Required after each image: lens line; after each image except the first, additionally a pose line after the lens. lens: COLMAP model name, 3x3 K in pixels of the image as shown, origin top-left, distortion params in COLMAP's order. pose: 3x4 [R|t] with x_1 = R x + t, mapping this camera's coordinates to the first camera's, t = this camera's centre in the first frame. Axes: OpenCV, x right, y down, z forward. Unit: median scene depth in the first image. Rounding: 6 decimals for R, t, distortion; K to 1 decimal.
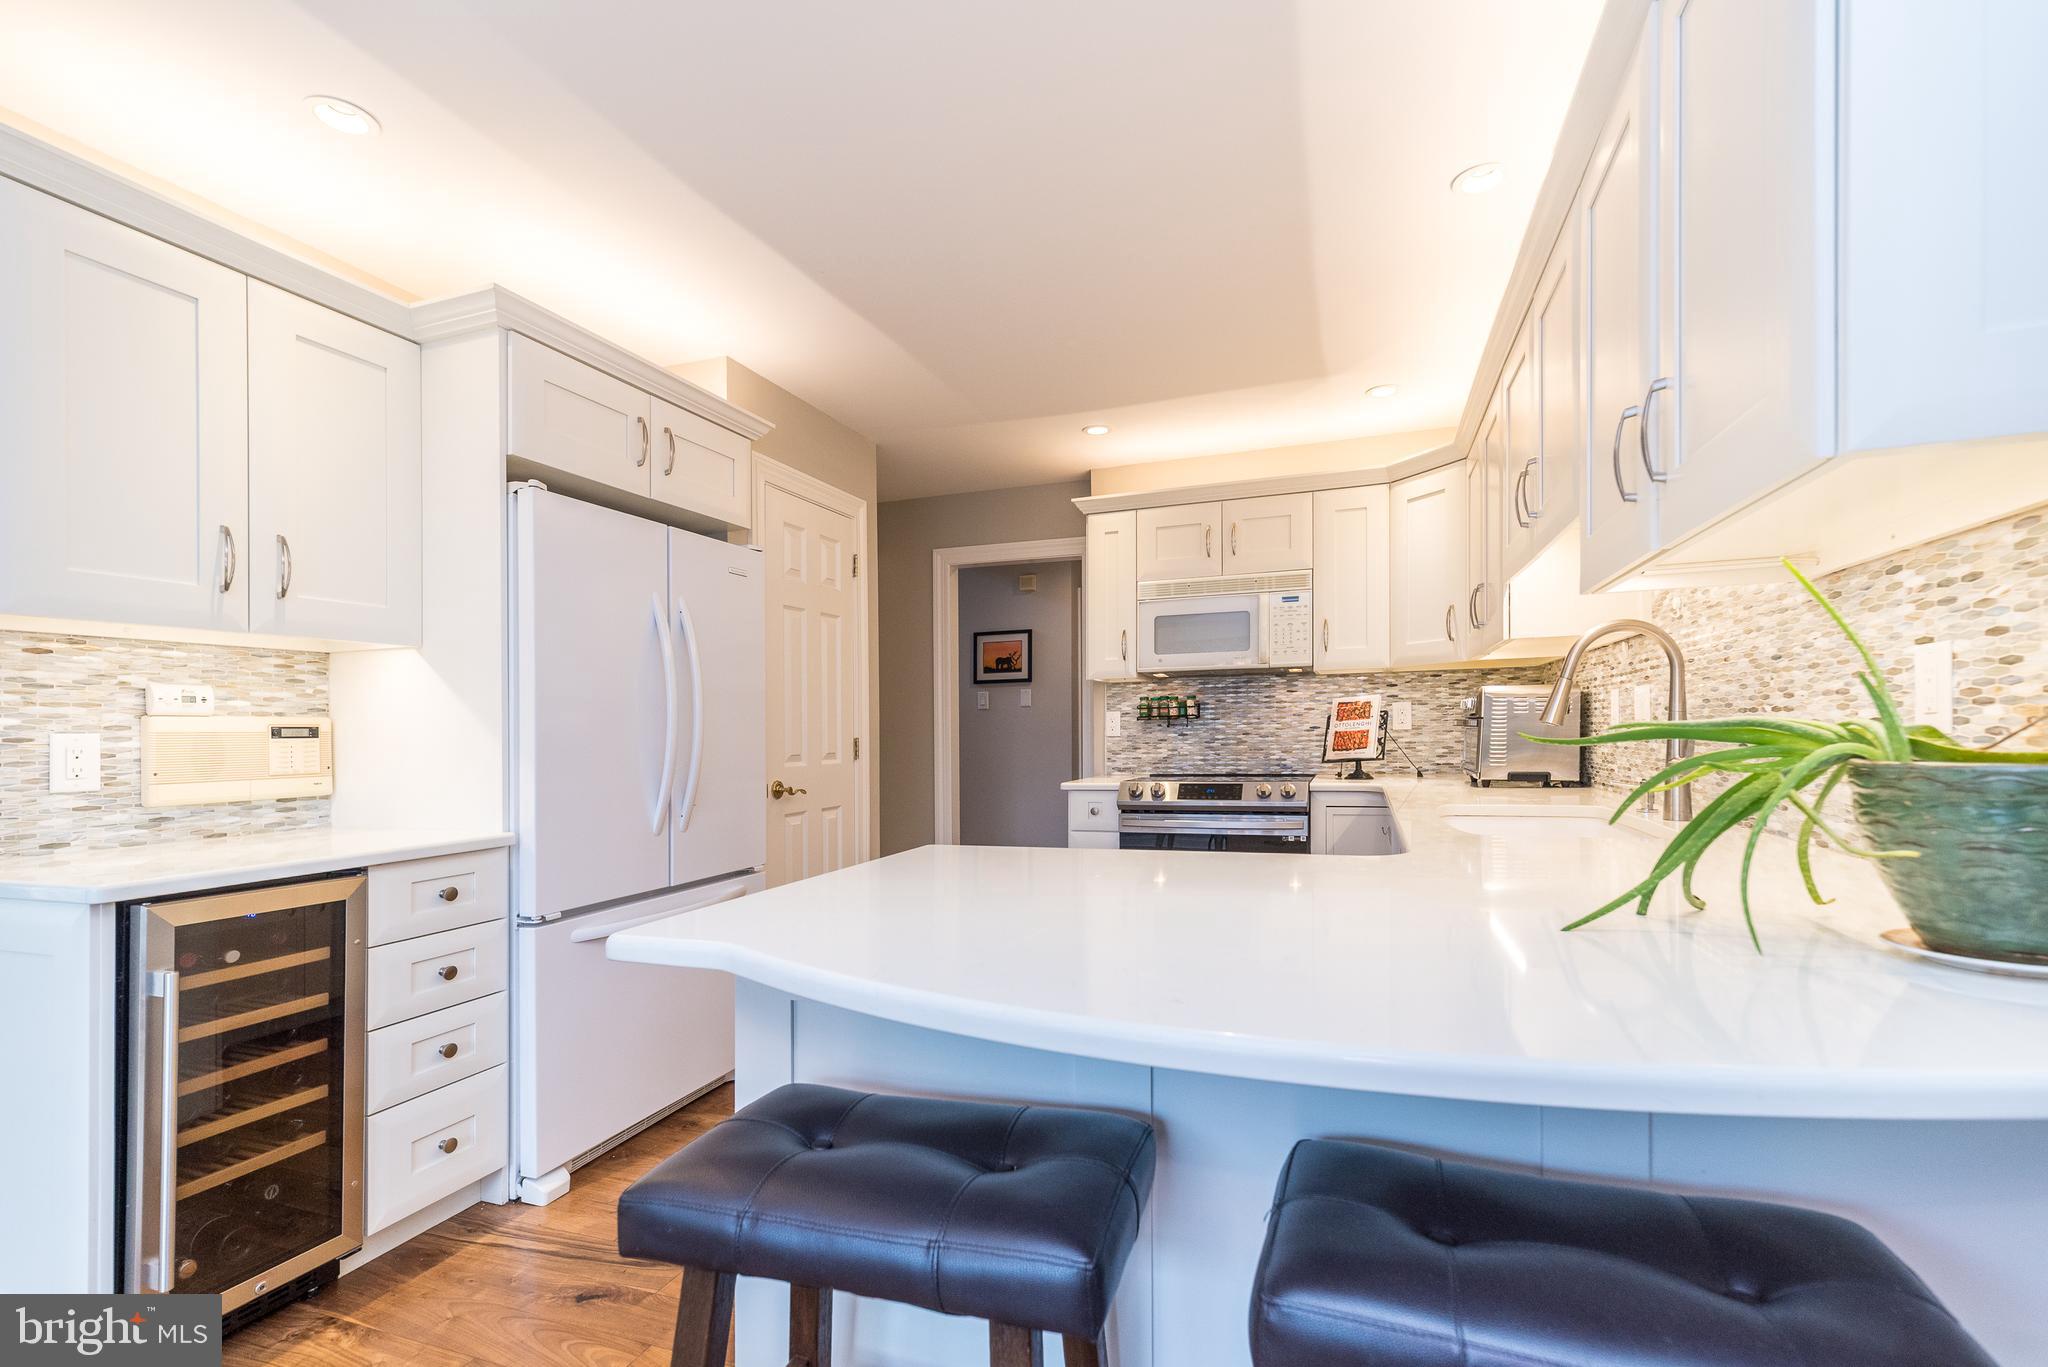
lens RADIAL K [[912.5, 0, 1023.8], [0, 912.5, 755.1], [0, 0, 1]] dist [0.000018, -0.000087]
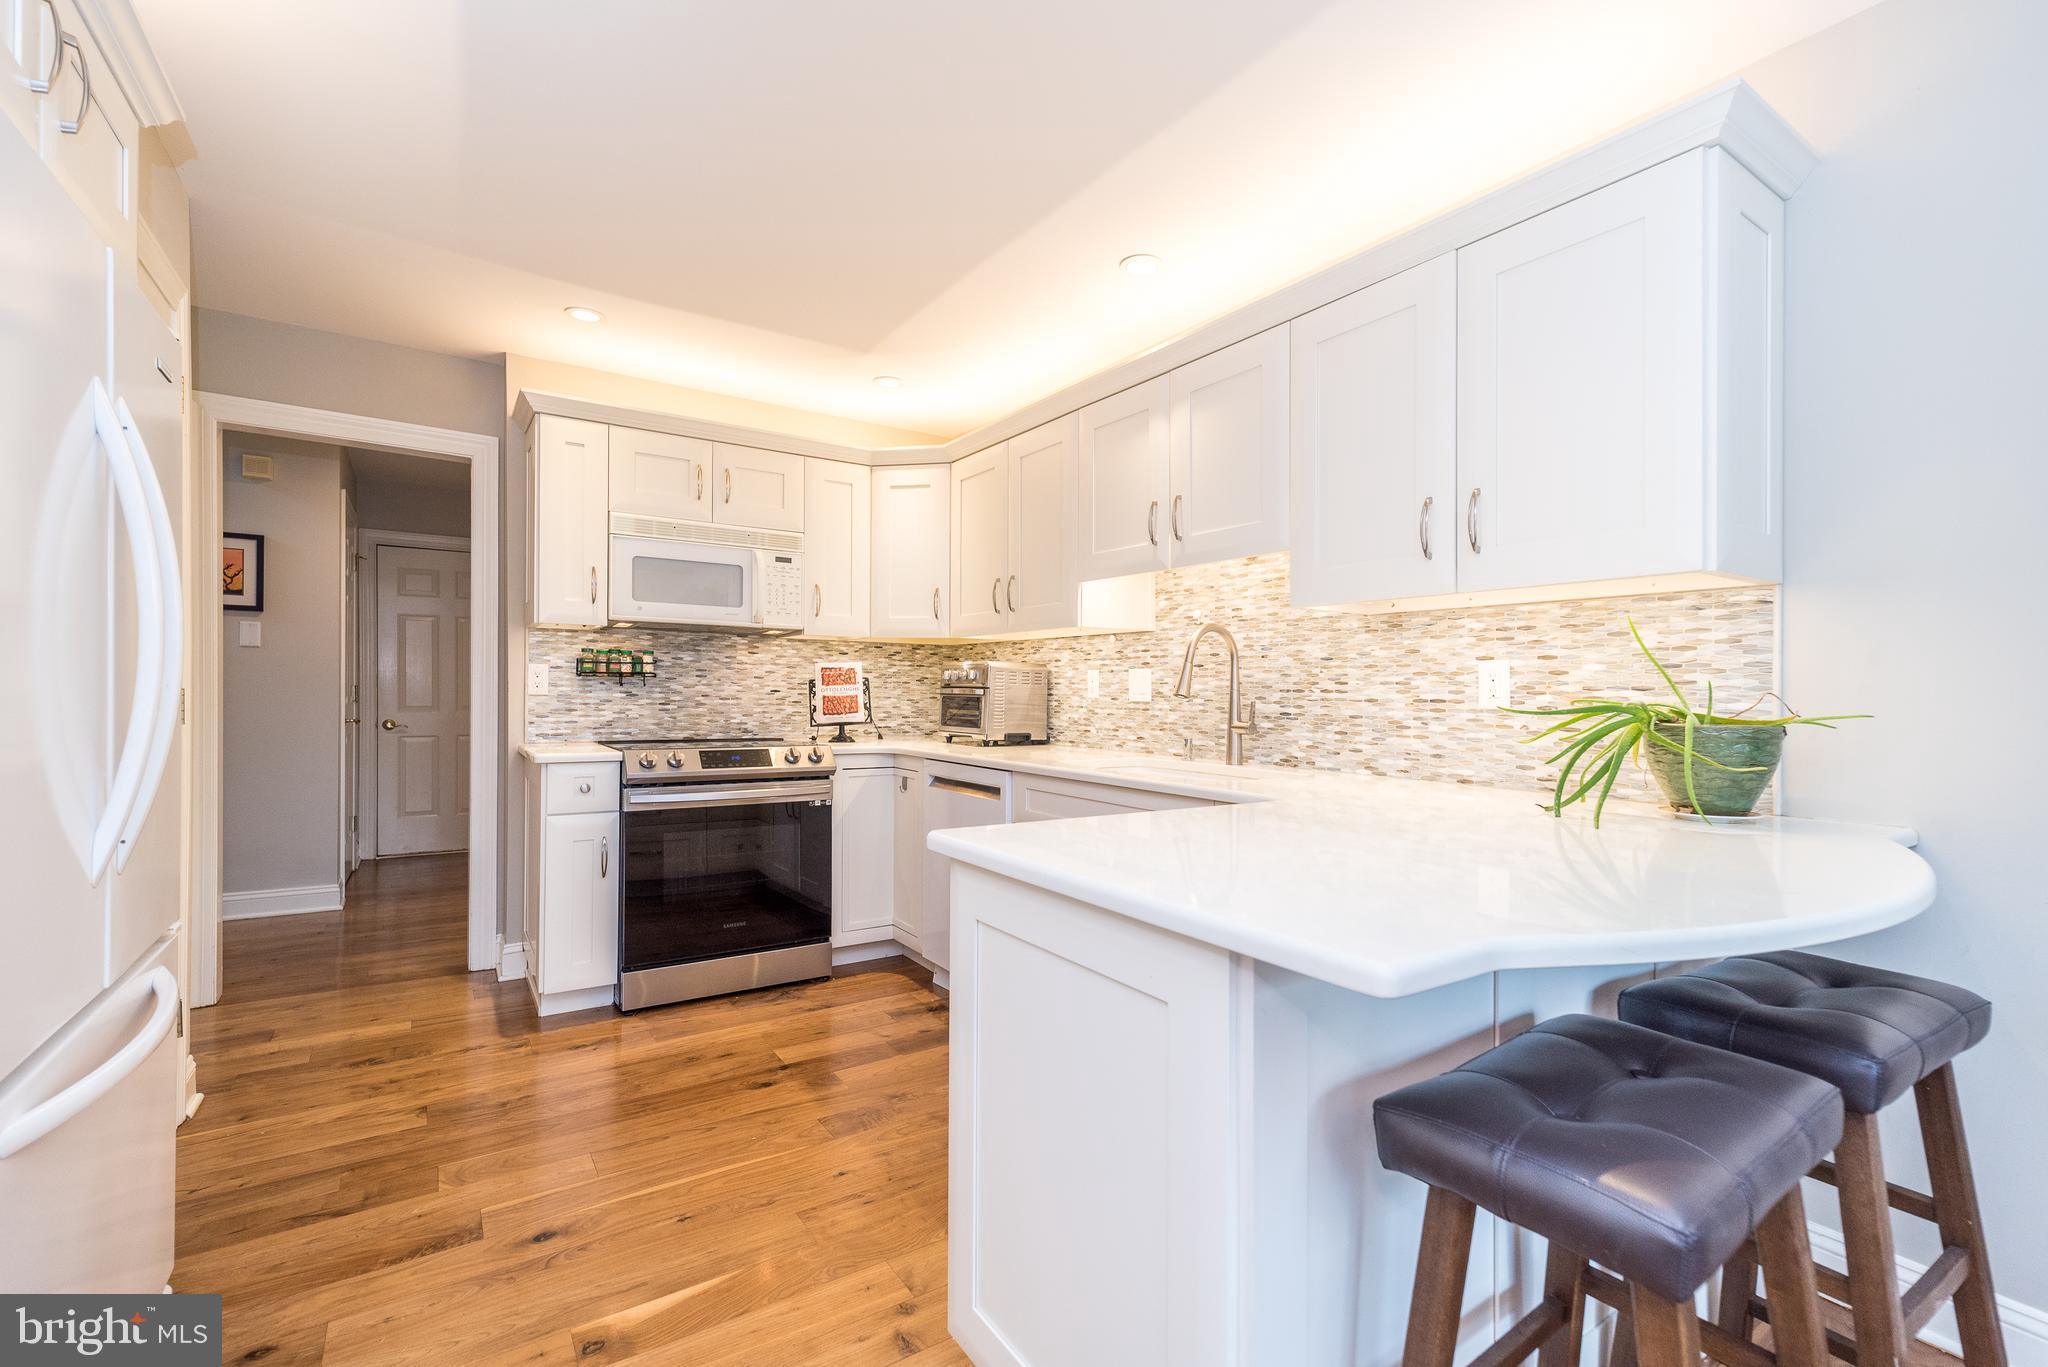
lens RADIAL K [[899.3, 0, 1028.9], [0, 899.3, 712.7], [0, 0, 1]] dist [0.001602, 0.000165]
pose [[0.590179, 0.007767, 0.807235, -0.322732], [-0.002484, 0.999966, -0.007805, 0.000197], [-0.807269, 0.002602, 0.590178, 0.211616]]
